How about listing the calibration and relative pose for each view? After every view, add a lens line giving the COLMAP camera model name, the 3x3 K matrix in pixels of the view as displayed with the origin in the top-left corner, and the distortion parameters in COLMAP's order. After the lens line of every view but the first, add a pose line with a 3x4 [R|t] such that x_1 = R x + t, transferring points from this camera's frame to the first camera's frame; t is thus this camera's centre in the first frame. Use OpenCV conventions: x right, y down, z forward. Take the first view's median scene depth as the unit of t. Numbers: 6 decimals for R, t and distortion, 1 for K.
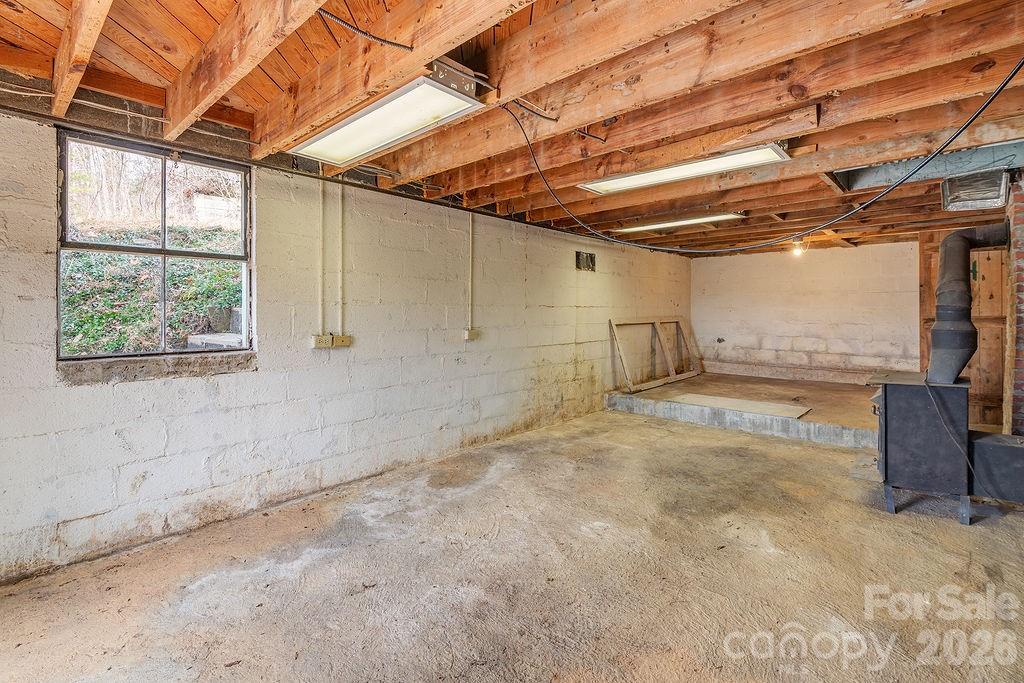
lens RADIAL K [[468.3, 0, 512.9], [0, 468.3, 309.7], [0, 0, 1]] dist [0.016175, -0.010914]
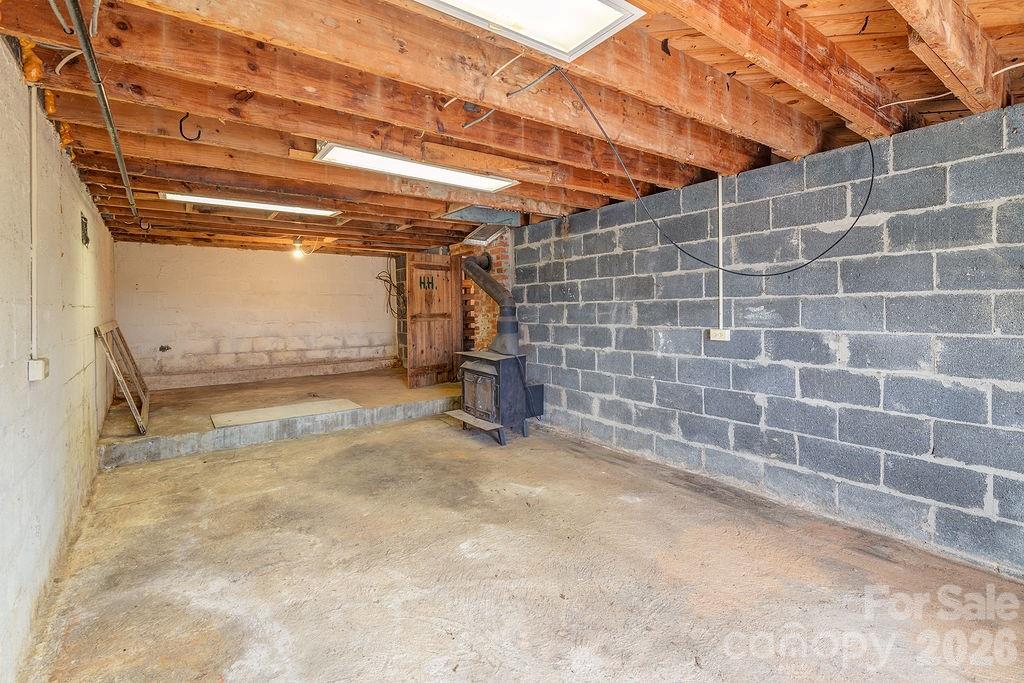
lens RADIAL K [[468.3, 0, 518.6], [0, 468.3, 310.3], [0, 0, 1]] dist [0.016175, -0.010914]
pose [[0.189865, -0.006605, 0.981788, -0.511227], [0.005490, 0.999969, 0.005665, -0.002892], [-0.981795, 0.004315, 0.189895, 0.537900]]
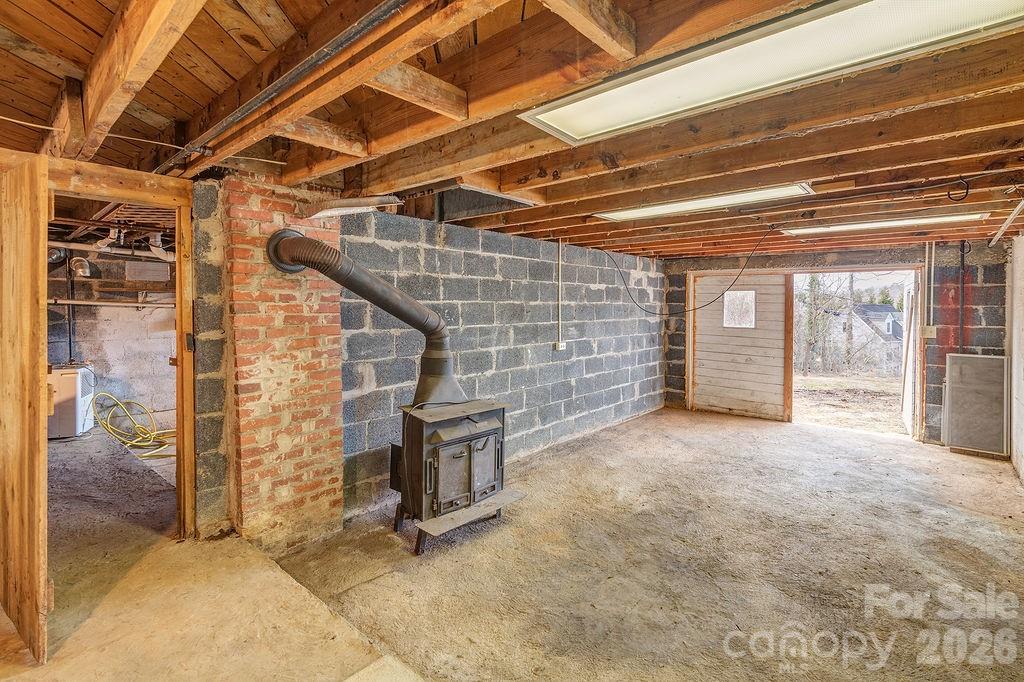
lens RADIAL K [[468.3, 0, 500.6], [0, 468.3, 310.0], [0, 0, 1]] dist [0.016175, -0.010914]
pose [[-0.999968, -0.007915, -0.001053, 0.644025], [-0.007922, 0.999951, 0.006014, -0.062503], [0.001005, 0.006022, -0.999981, 1.720360]]
